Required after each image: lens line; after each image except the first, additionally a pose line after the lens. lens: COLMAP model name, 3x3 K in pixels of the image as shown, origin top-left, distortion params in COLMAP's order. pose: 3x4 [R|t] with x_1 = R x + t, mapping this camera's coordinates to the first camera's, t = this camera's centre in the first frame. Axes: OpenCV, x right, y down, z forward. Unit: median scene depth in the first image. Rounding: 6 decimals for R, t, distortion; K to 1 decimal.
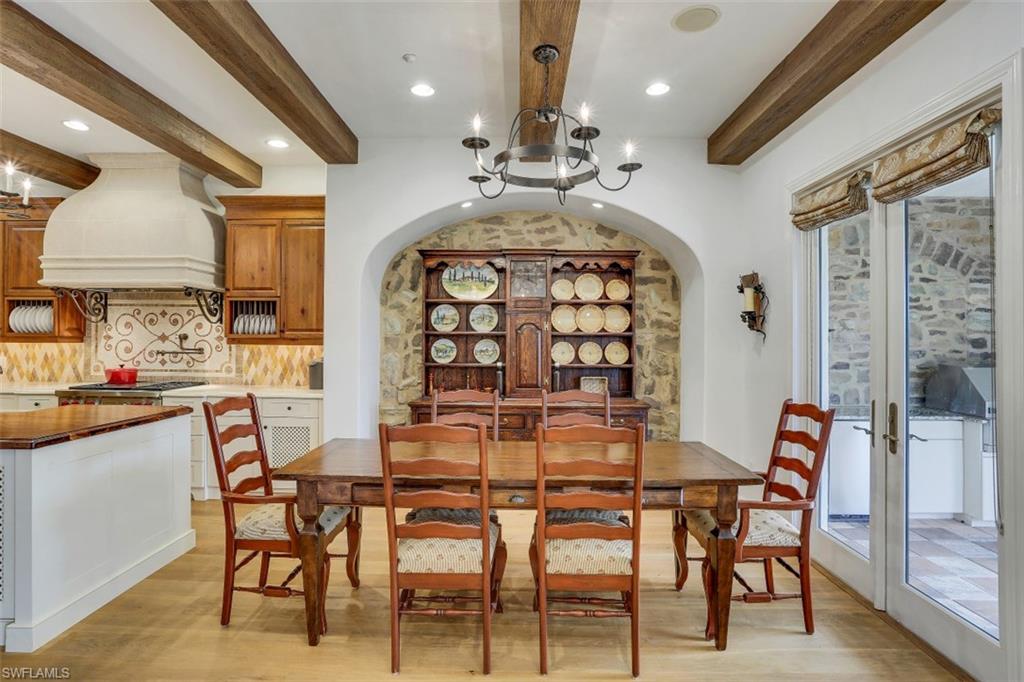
lens RADIAL K [[502.8, 0, 508.3], [0, 502.8, 346.4], [0, 0, 1]] dist [-0.067868, 0.034983]
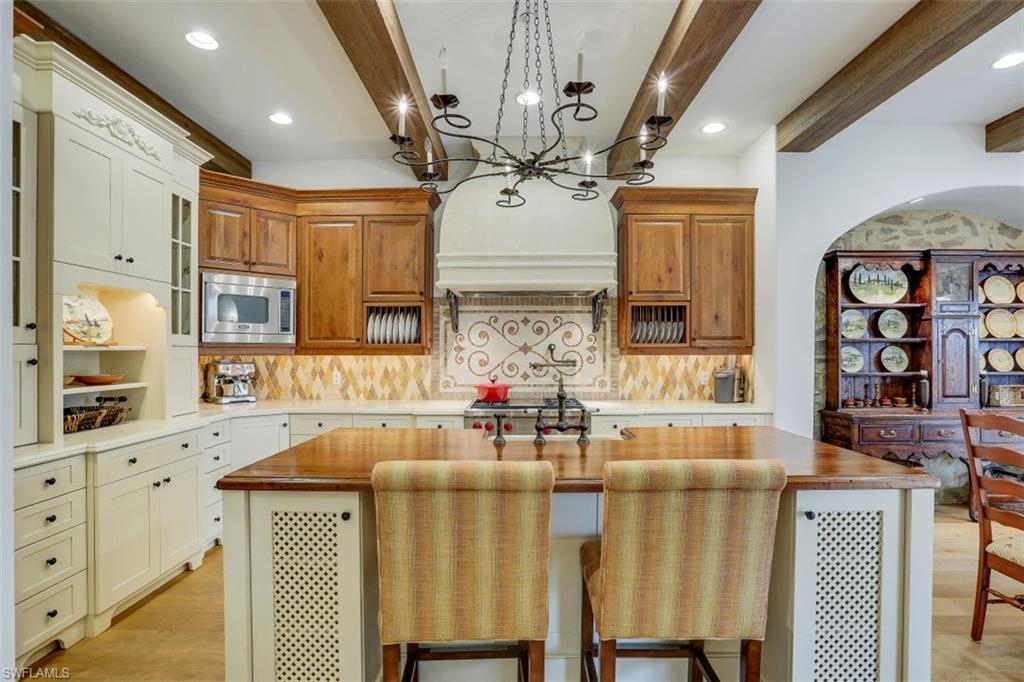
lens RADIAL K [[502.8, 0, 508.3], [0, 502.8, 346.4], [0, 0, 1]] dist [-0.067868, 0.034983]
pose [[0.999891, -0.009983, 0.010920, -0.746774], [0.010223, 0.999702, -0.022166, -0.001542], [-0.010695, 0.022276, 0.999695, 0.096293]]
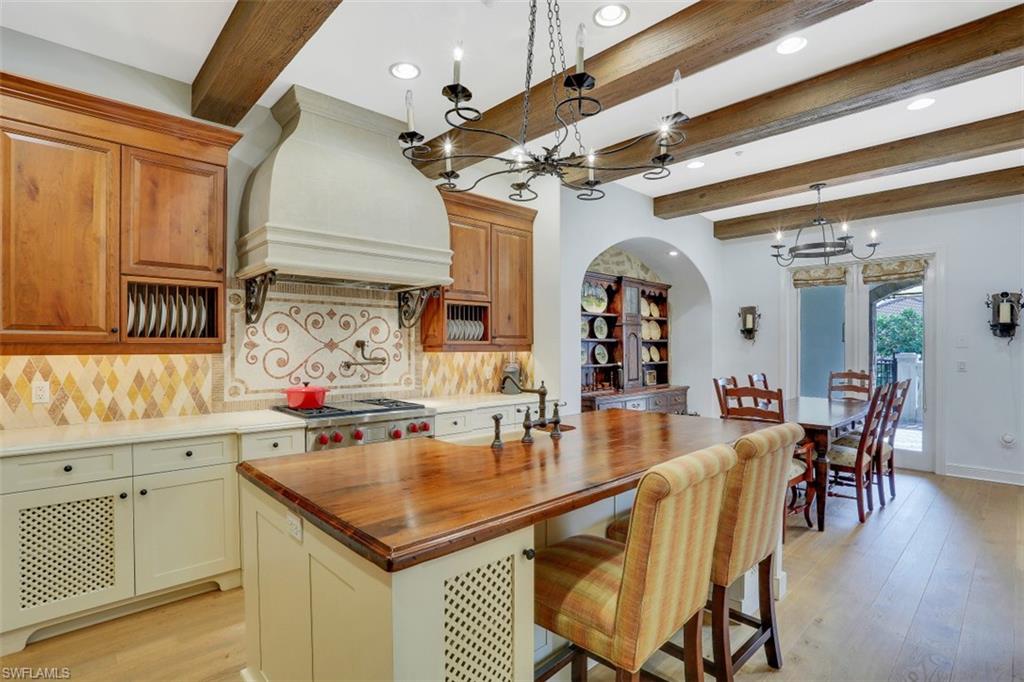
lens RADIAL K [[502.8, 0, 508.3], [0, 502.8, 346.4], [0, 0, 1]] dist [-0.067868, 0.034983]
pose [[0.719250, -0.007533, 0.694711, -1.051676], [0.016099, 0.999853, -0.005826, -0.006695], [-0.694565, 0.015375, 0.719266, 0.245003]]
